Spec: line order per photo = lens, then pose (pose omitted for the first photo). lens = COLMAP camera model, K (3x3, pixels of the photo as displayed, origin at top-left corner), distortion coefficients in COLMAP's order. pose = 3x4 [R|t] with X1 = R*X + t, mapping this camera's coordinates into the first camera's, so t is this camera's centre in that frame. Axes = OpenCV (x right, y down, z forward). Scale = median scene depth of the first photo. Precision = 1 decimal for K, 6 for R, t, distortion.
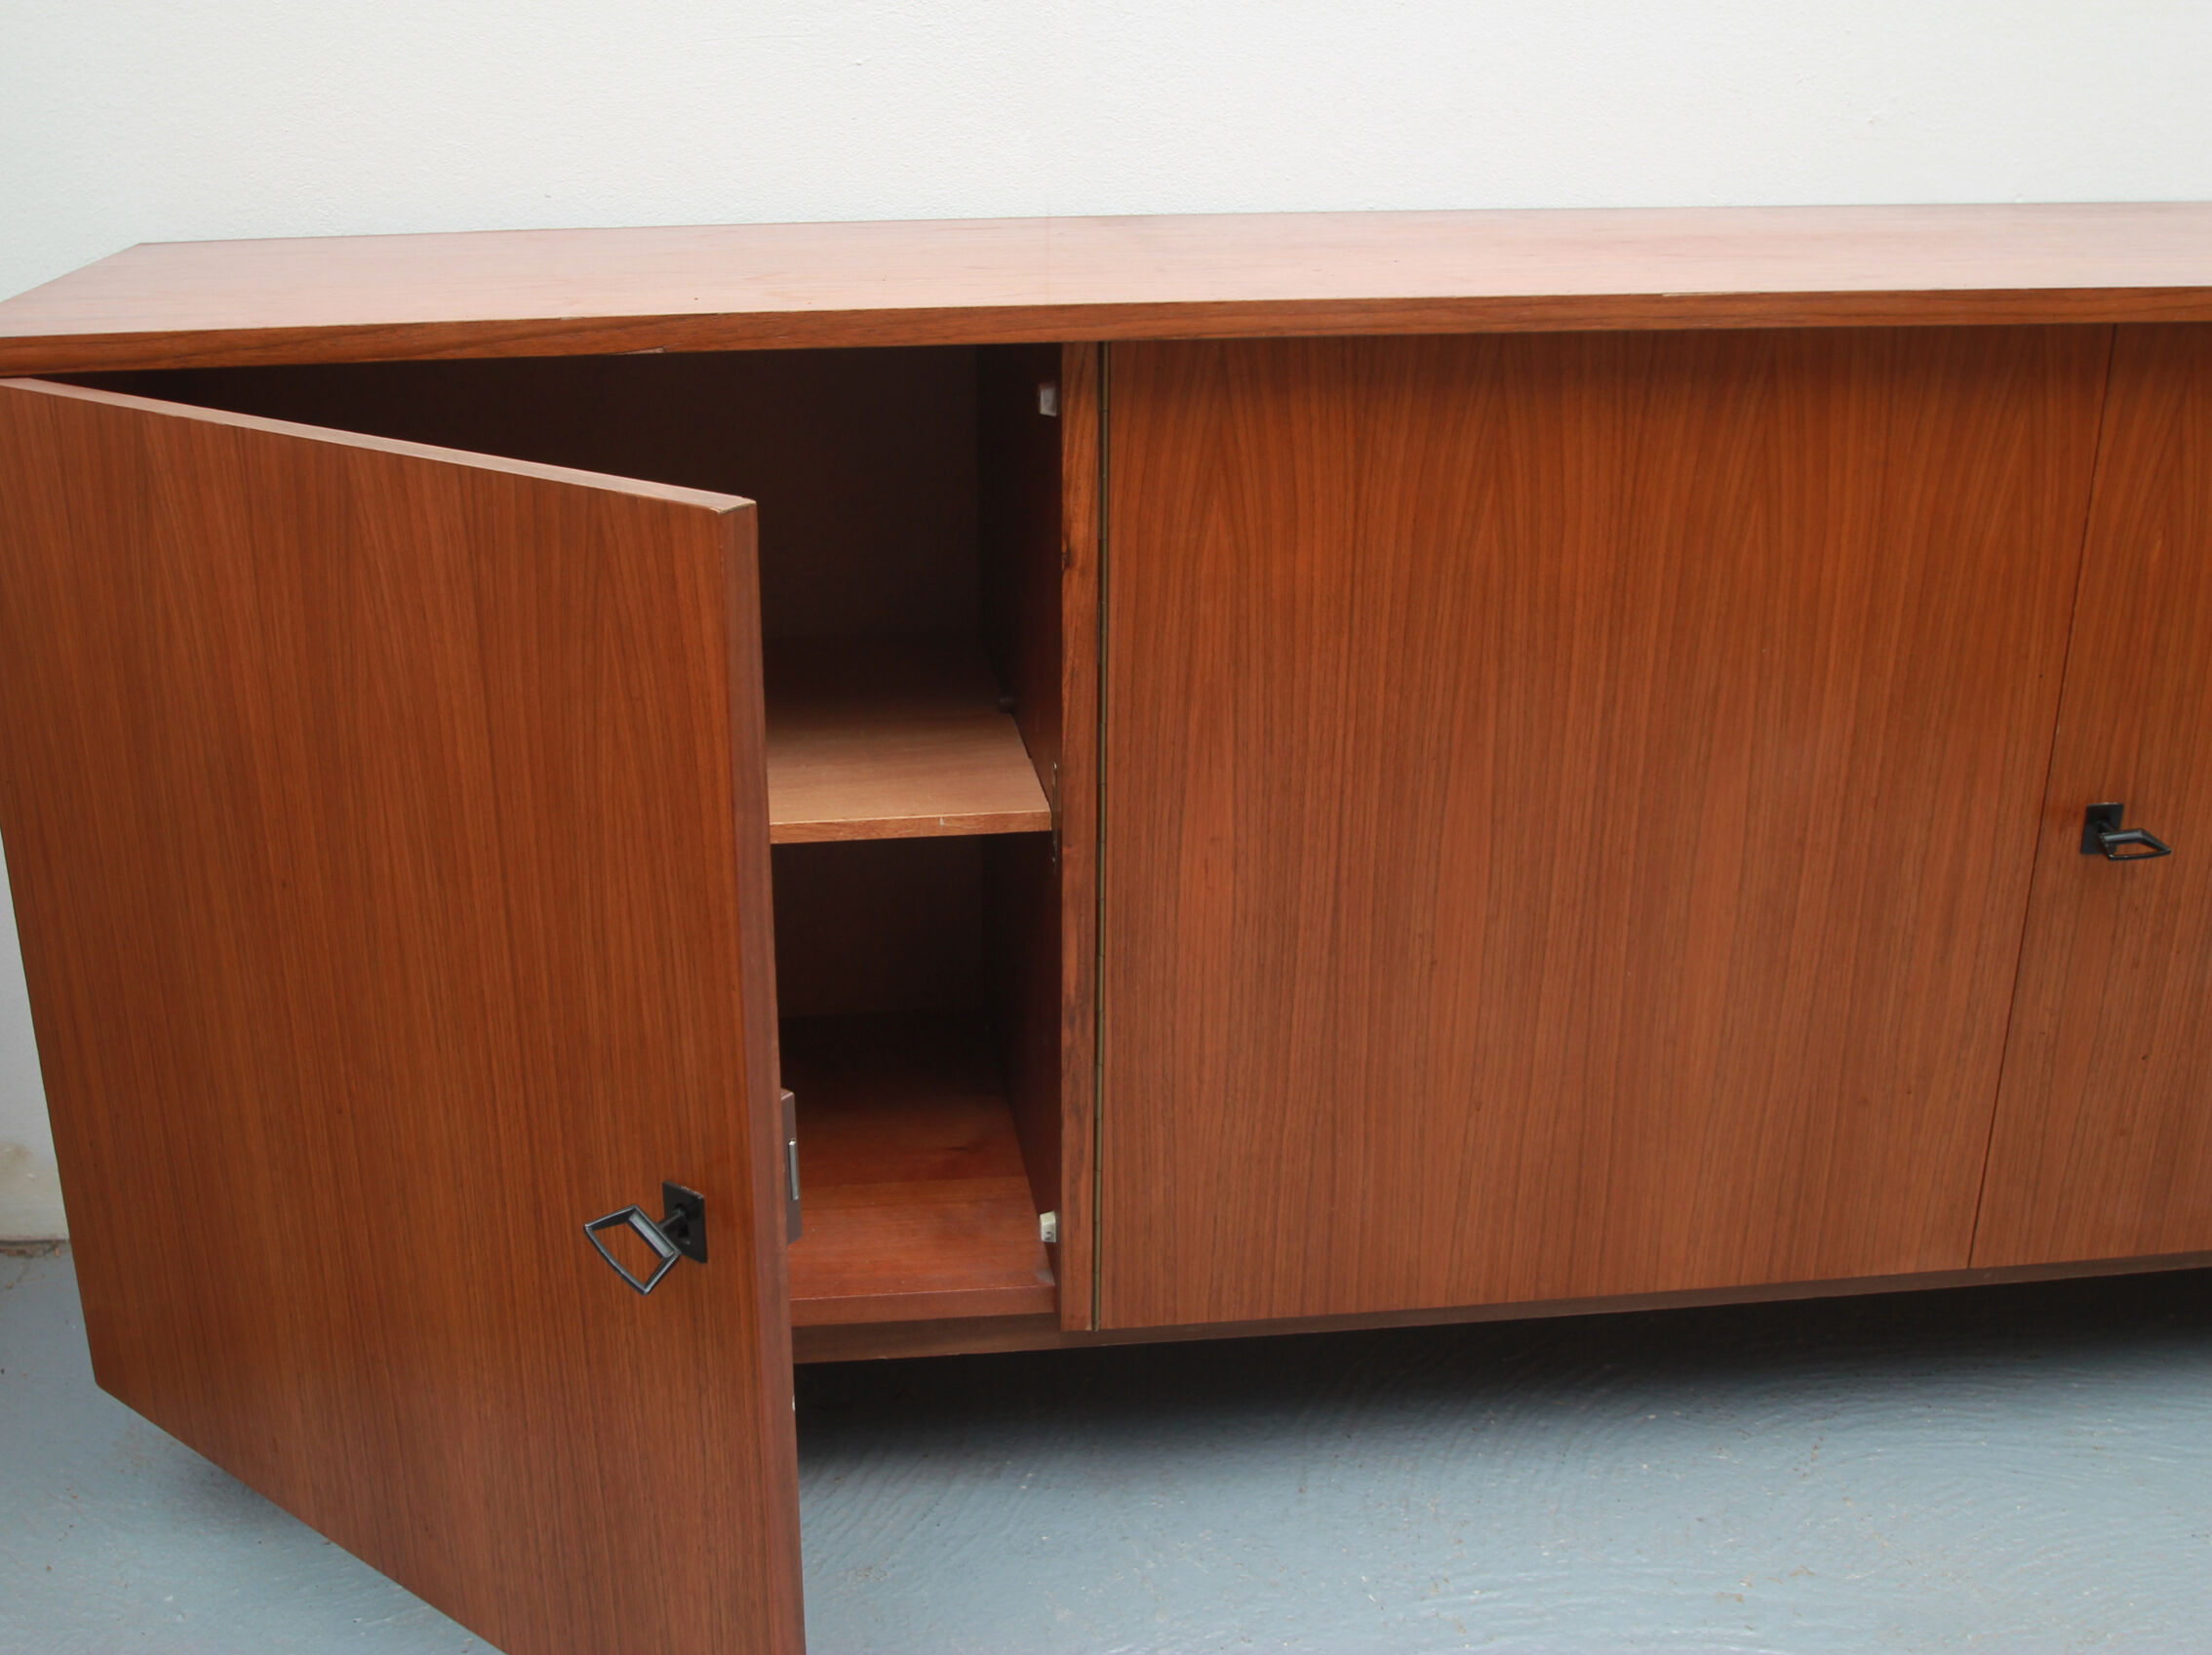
lens RADIAL K [[2276.3, 0, 1000.8], [0, 2276.3, 835.3], [0, 0, 1]] dist [-0.046170, 0.000000]
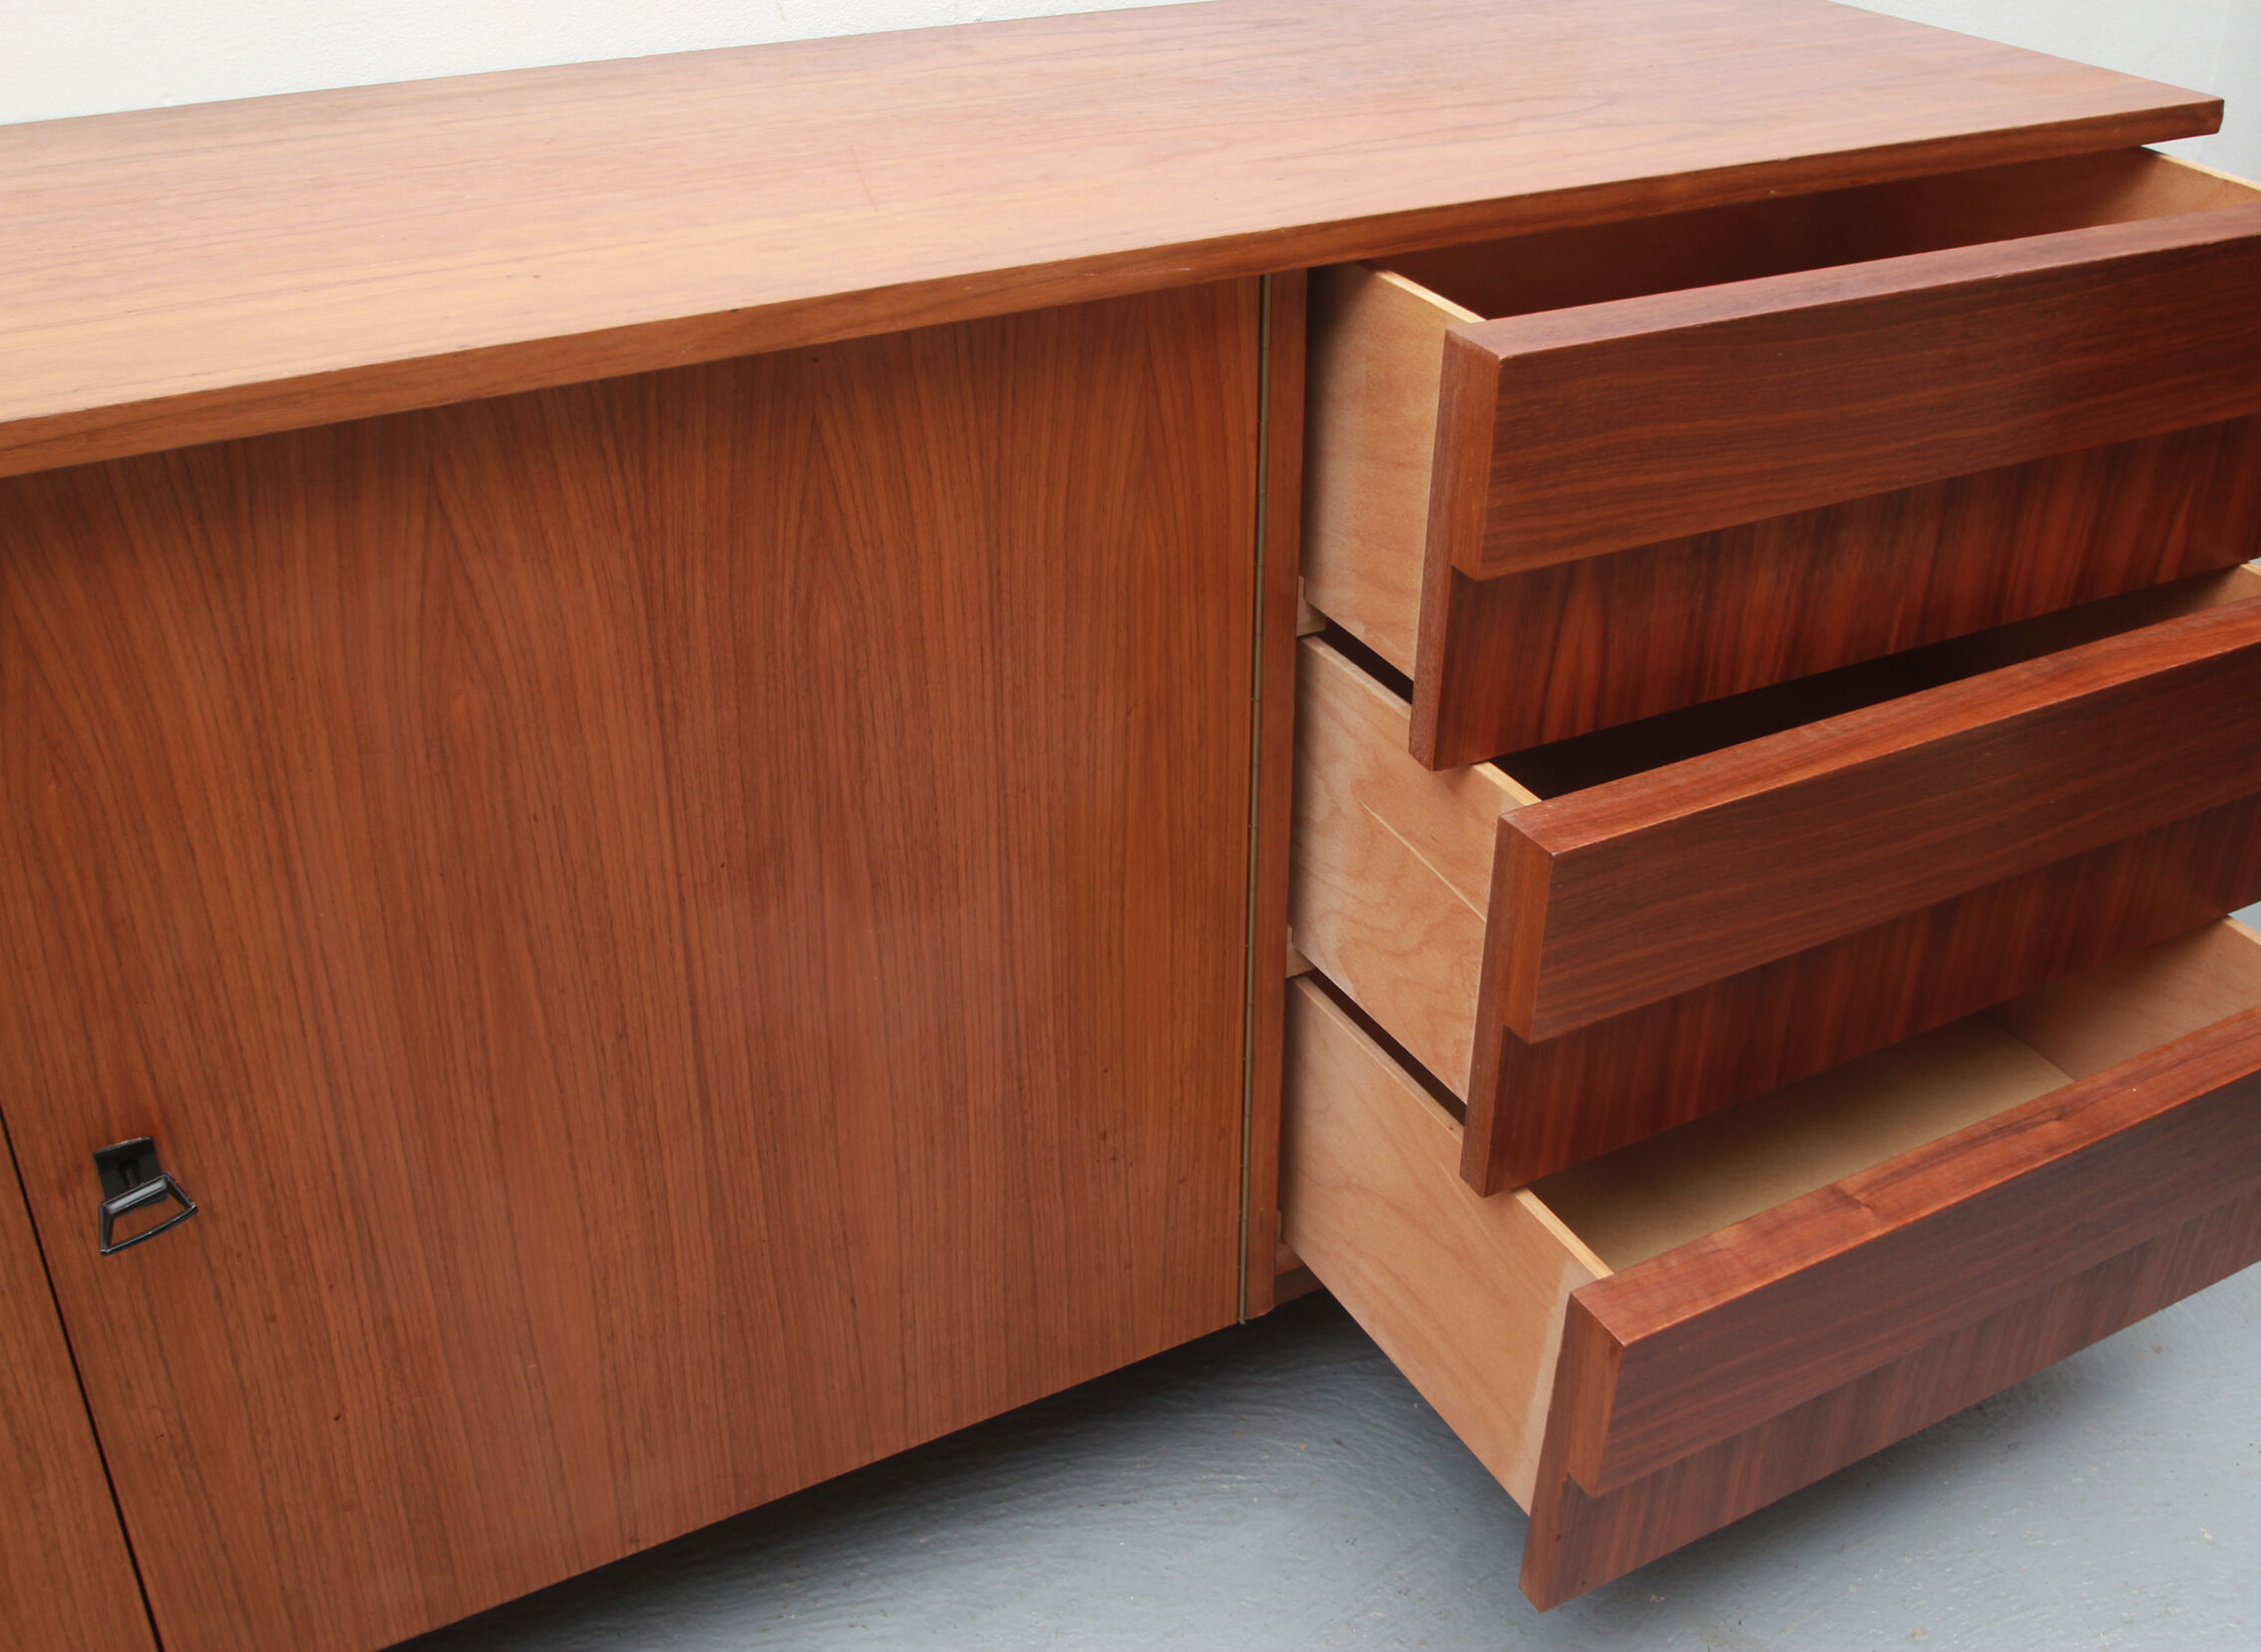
lens RADIAL K [[2349.9, 0, 1184.5], [0, 2349.9, 820.3], [0, 0, 1]] dist [-0.059470, 0.000000]
pose [[0.912917, -0.181769, 0.365435, 0.554606], [0.125904, 0.977108, 0.171487, -0.189993], [-0.388240, -0.110544, 0.914904, 0.262011]]
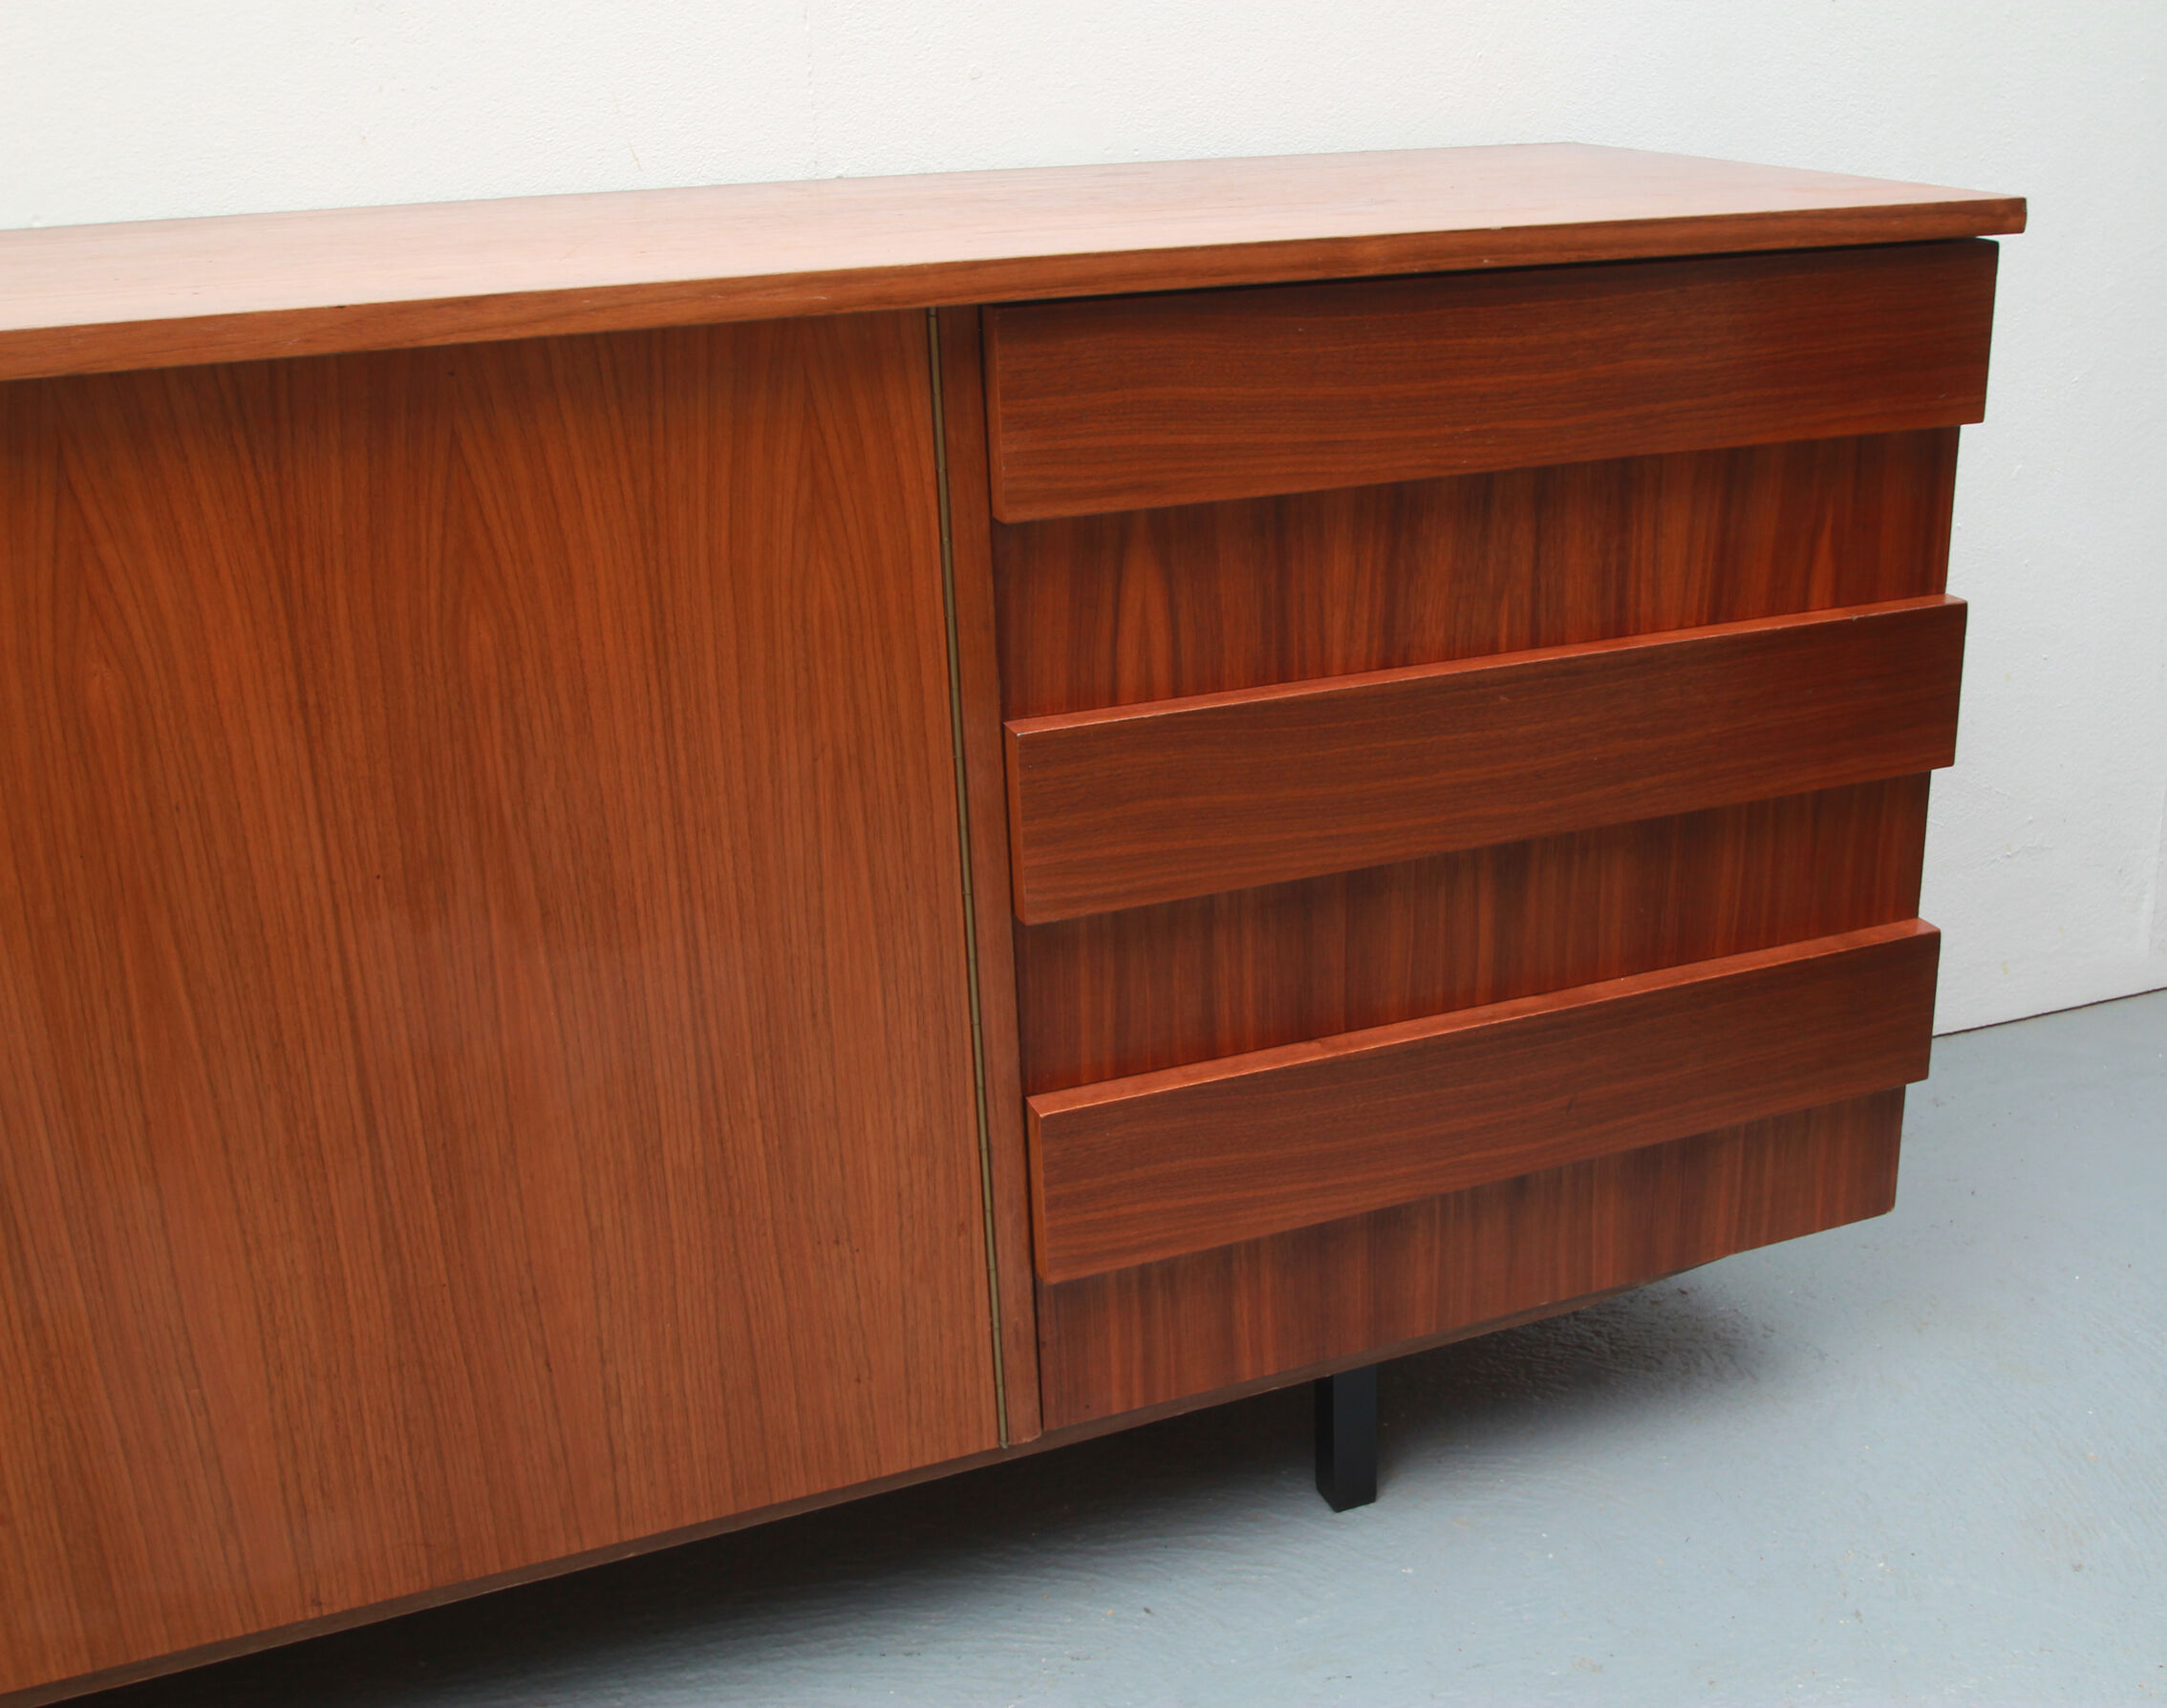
lens RADIAL K [[2407.0, 0, 1227.8], [0, 2407.0, 866.8], [0, 0, 1]] dist [-0.051525, 0.000000]
pose [[0.953708, -0.112614, 0.278854, 0.743144], [0.114180, 0.993403, 0.010676, -0.042098], [-0.278217, 0.021657, 0.960274, 0.172398]]
